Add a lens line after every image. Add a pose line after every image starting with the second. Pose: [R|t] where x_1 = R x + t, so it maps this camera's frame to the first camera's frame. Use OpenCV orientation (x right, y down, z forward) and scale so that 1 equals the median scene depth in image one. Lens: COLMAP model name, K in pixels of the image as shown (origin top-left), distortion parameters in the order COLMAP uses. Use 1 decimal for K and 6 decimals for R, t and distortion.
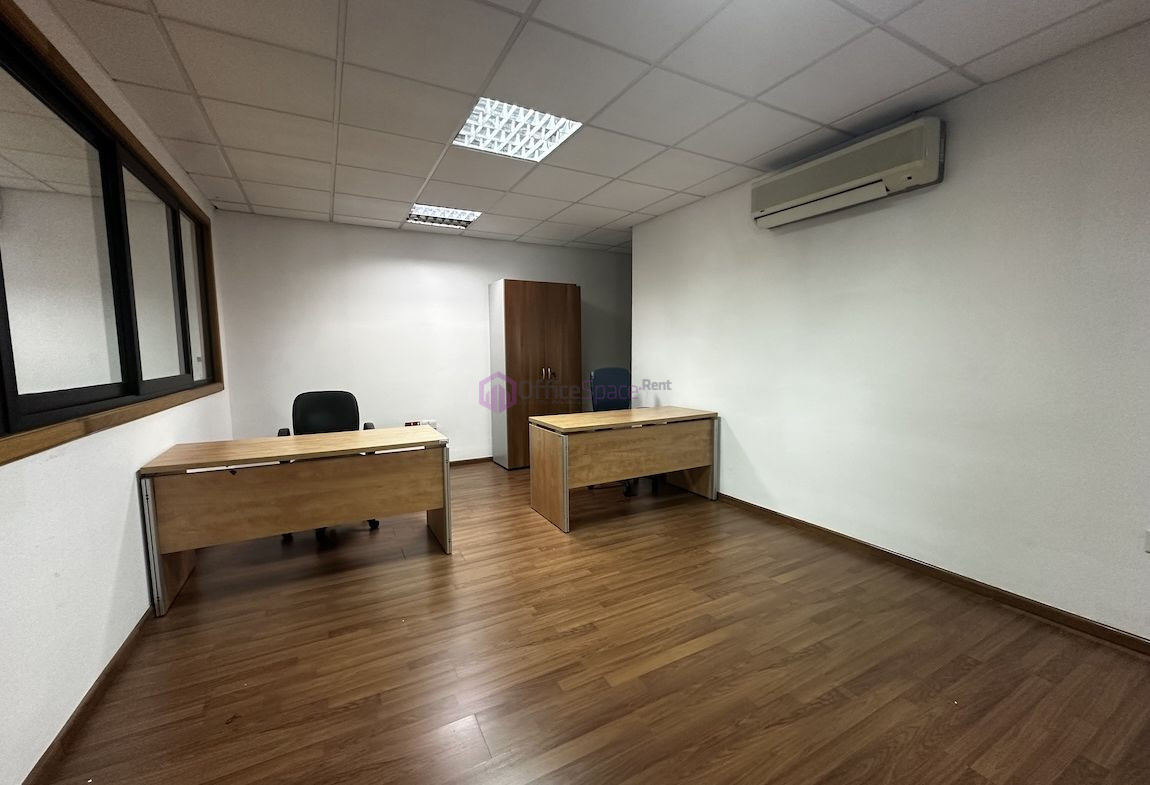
lens RADIAL K [[455.3, 0, 572.2], [0, 455.3, 396.8], [0, 0, 1]] dist [-0.002811, -0.000399]
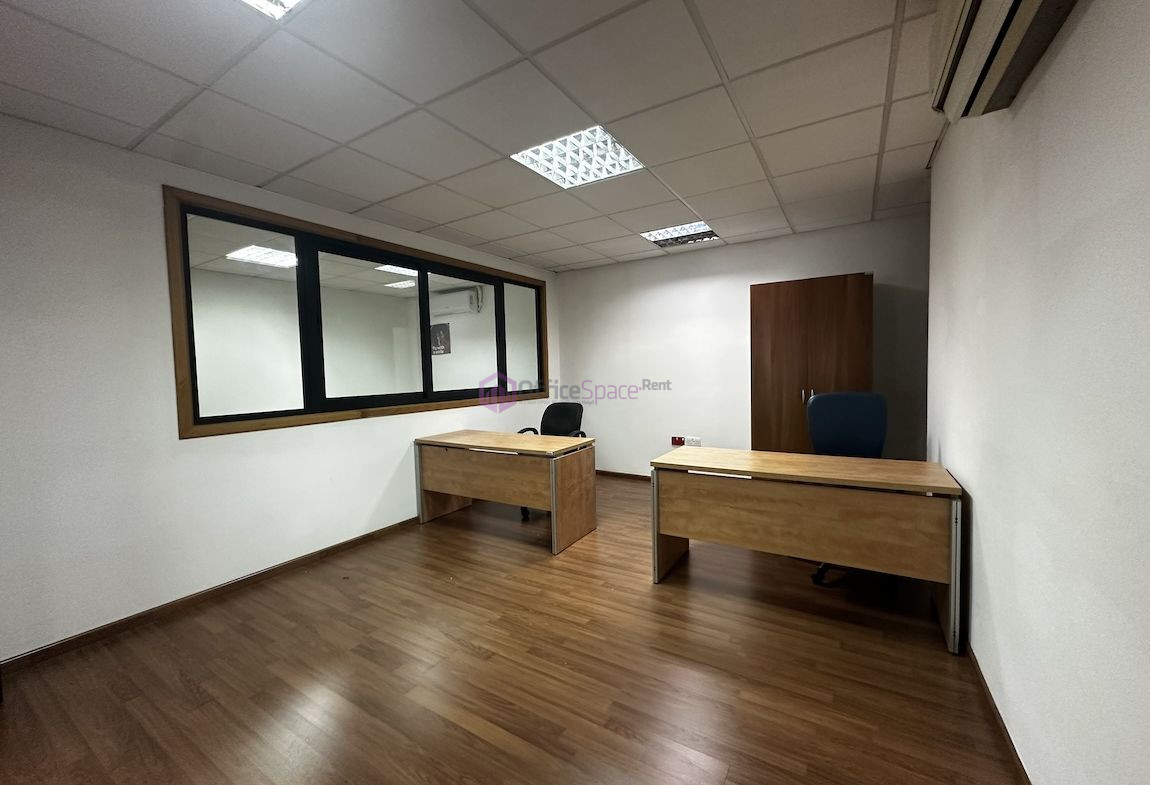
lens RADIAL K [[455.3, 0, 571.1], [0, 455.3, 395.3], [0, 0, 1]] dist [-0.002811, -0.000399]
pose [[0.499052, 0.046630, -0.865317, 0.727326], [-0.064905, 0.997758, 0.016335, -0.068812], [0.864138, 0.048012, 0.500959, 0.471454]]
